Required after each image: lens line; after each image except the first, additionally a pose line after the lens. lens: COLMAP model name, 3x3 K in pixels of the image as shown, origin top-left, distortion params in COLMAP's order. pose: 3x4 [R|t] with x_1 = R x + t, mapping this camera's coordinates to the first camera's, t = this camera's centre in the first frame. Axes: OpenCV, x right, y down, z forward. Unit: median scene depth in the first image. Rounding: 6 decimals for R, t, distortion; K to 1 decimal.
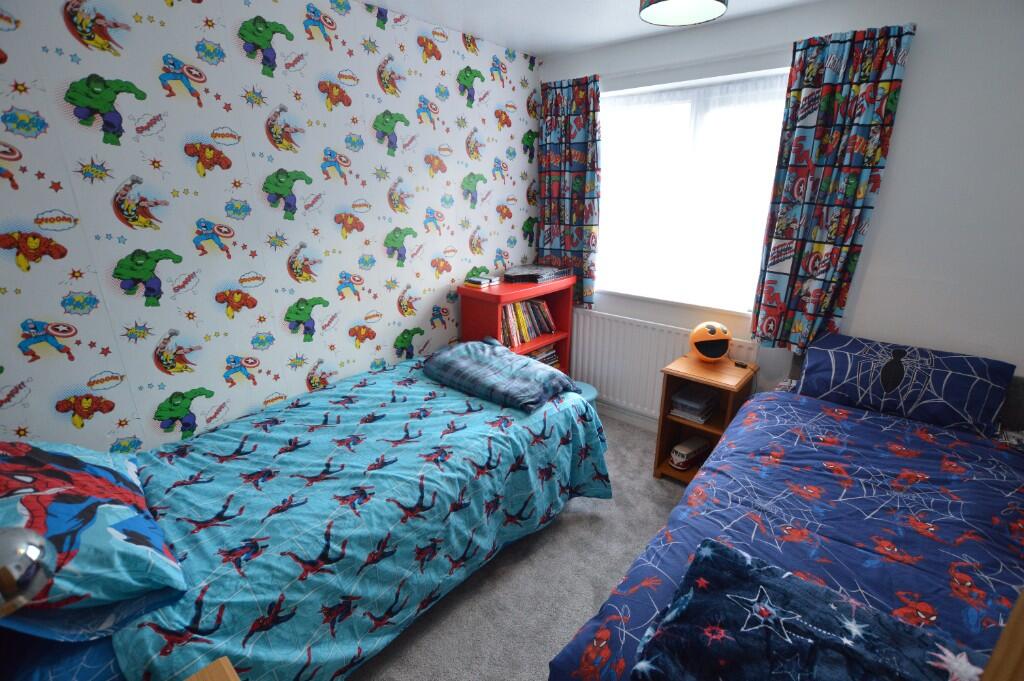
lens RADIAL K [[455.2, 0, 514.0], [0, 455.2, 340.7], [0, 0, 1]] dist [-0.023289, 0.000036]
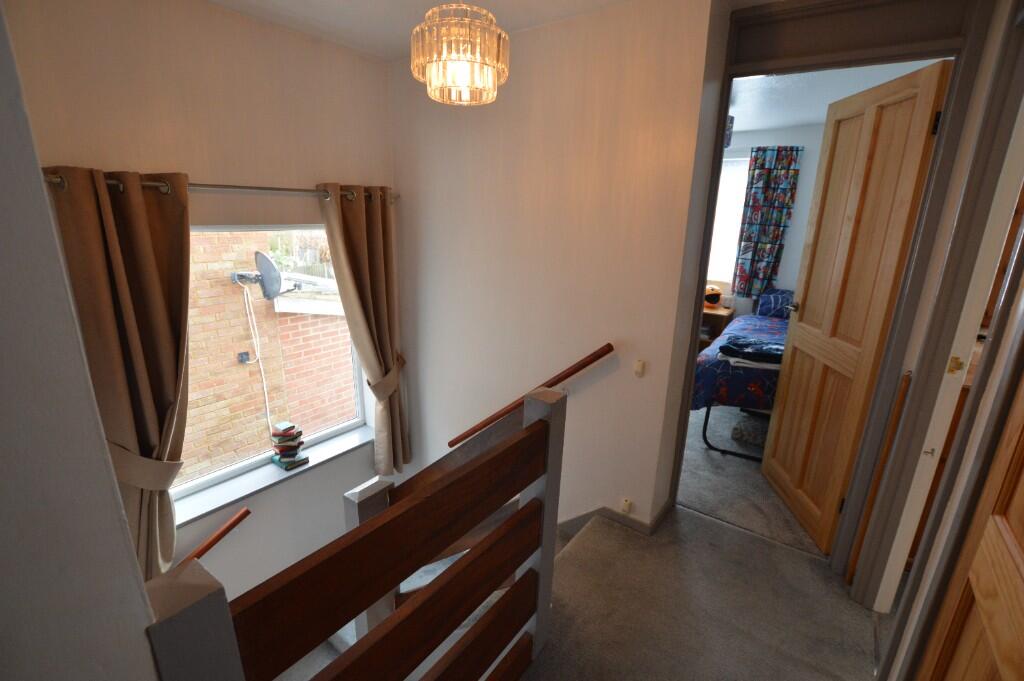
lens RADIAL K [[455.2, 0, 511.2], [0, 455.2, 341.1], [0, 0, 1]] dist [-0.023289, 0.000036]
pose [[0.997064, 0.012208, 0.075591, -0.625772], [-0.008299, 0.998622, -0.051815, 0.344921], [-0.076120, 0.051036, 0.995792, -0.940909]]
